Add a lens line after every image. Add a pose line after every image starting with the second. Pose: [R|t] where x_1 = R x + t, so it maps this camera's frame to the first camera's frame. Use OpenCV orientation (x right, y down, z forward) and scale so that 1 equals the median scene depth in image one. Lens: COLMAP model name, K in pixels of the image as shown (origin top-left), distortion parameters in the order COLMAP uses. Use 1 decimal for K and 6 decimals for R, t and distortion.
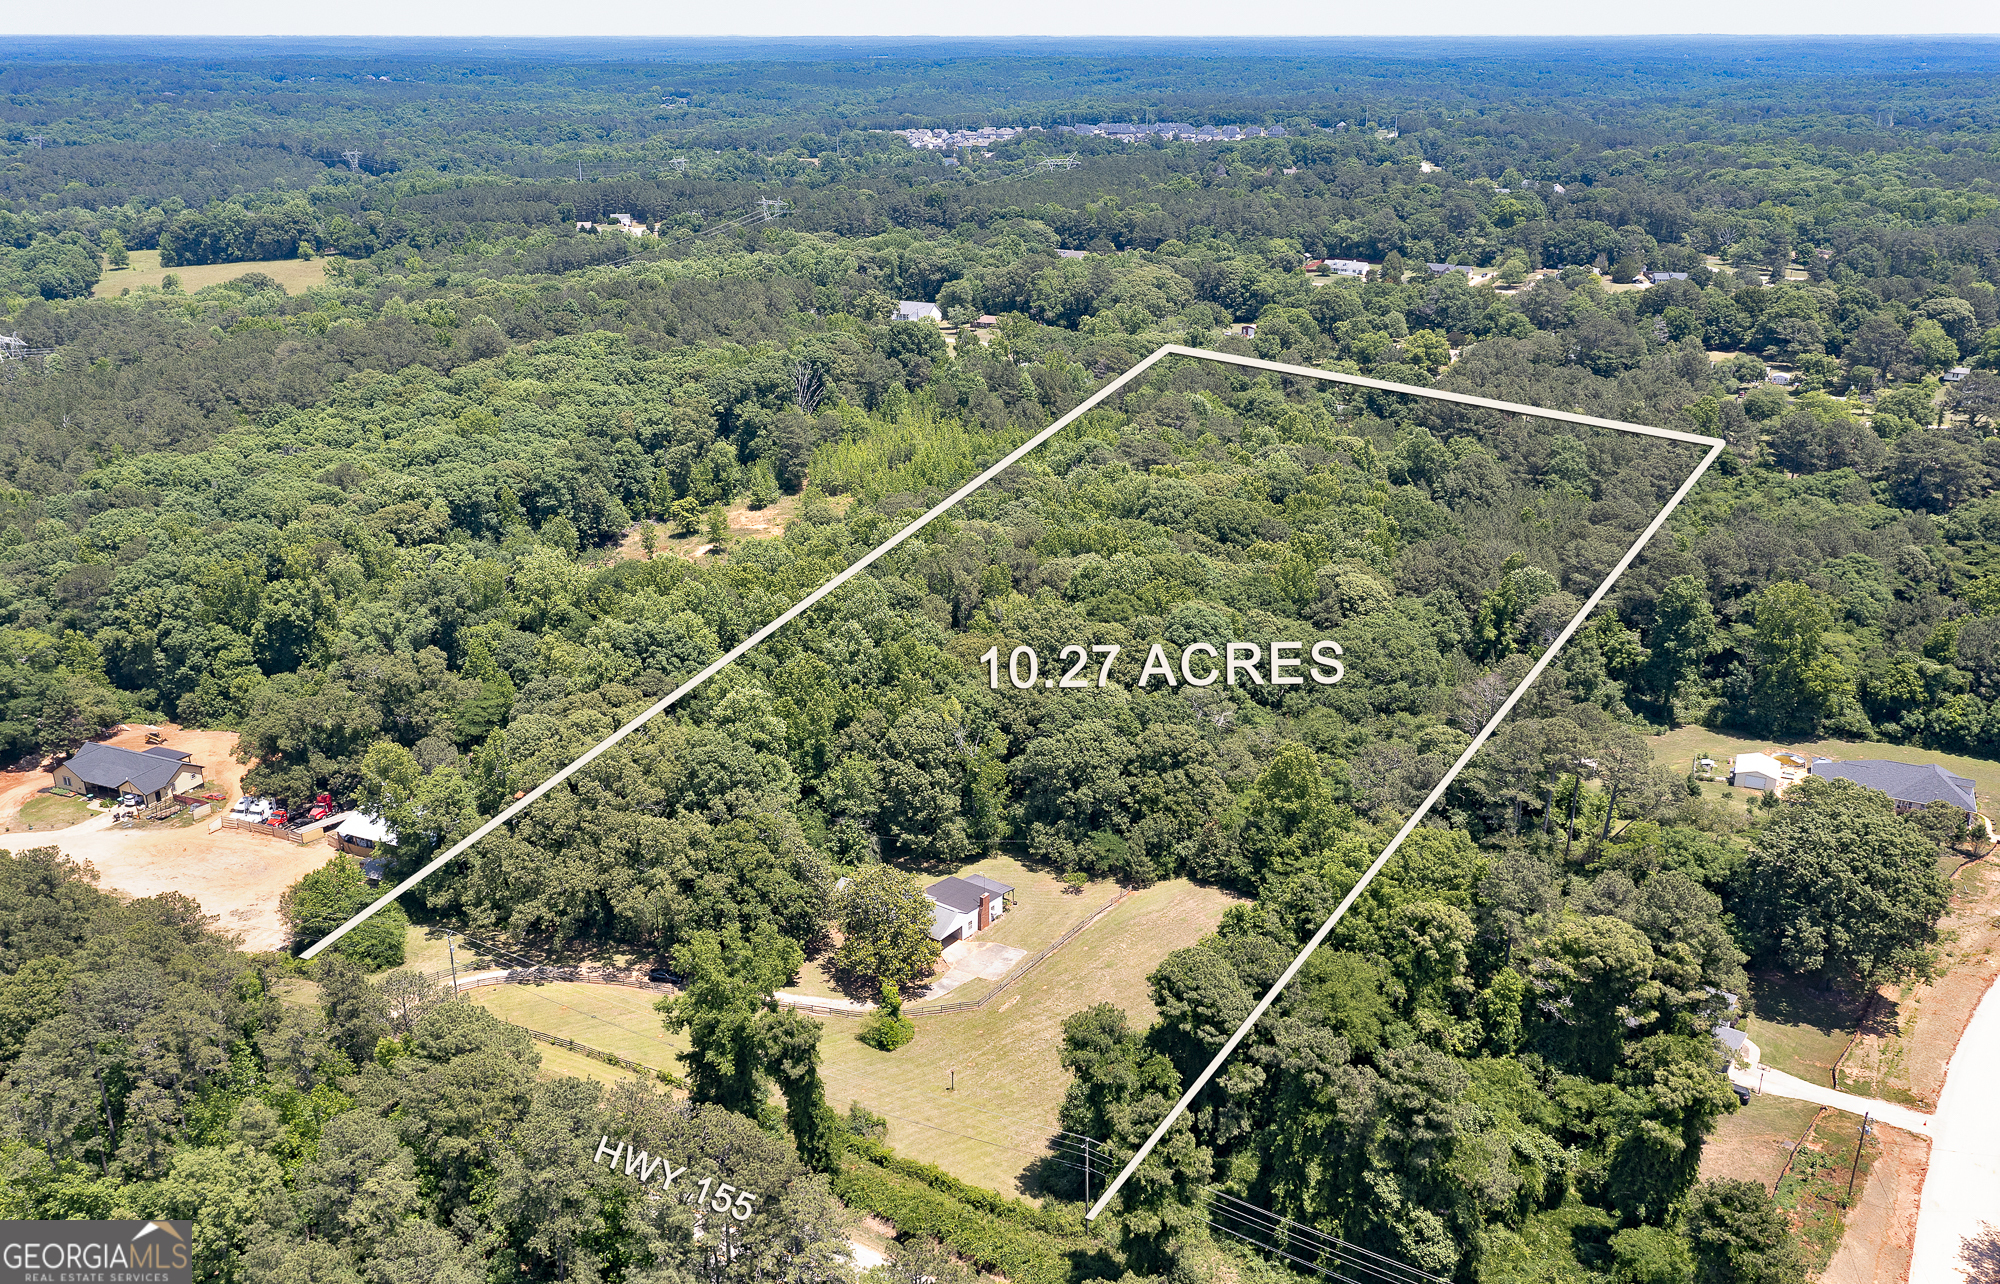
lens RADIAL K [[1863.2, 0, 1003.6], [0, 1863.2, 640.6], [0, 0, 1]] dist [-0.009362, 0.001155]
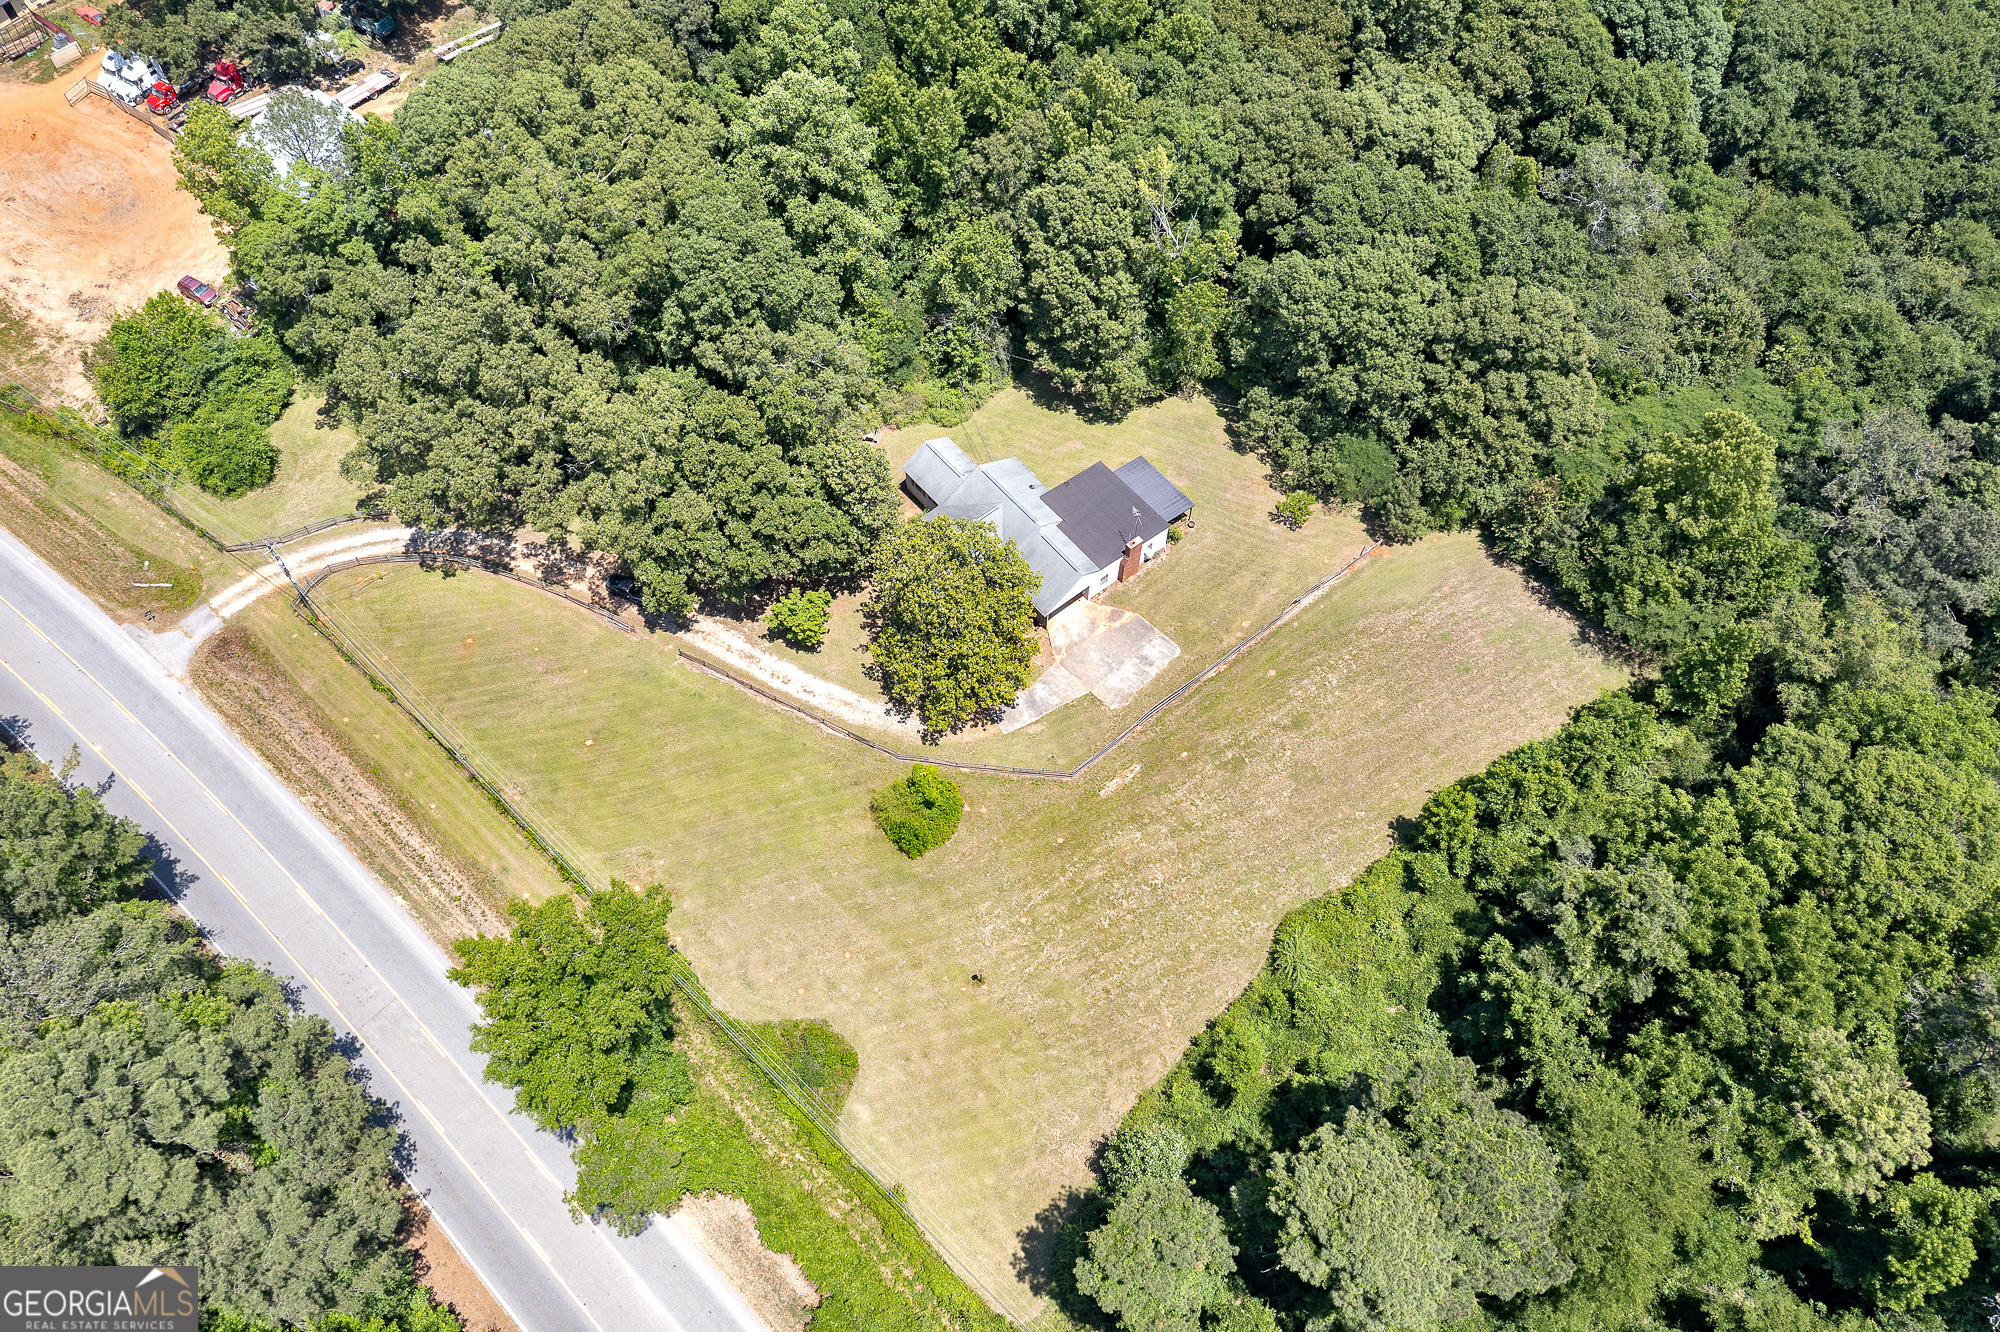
lens RADIAL K [[1618.3, 0, 1007.4], [0, 1618.3, 668.7], [0, 0, 1]] dist [0.002215, -0.002843]
pose [[0.969172, 0.218161, -0.114506, 0.018757], [-0.087132, 0.738188, 0.668944, -0.179280], [0.230465, -0.638345, 0.734440, 0.539720]]
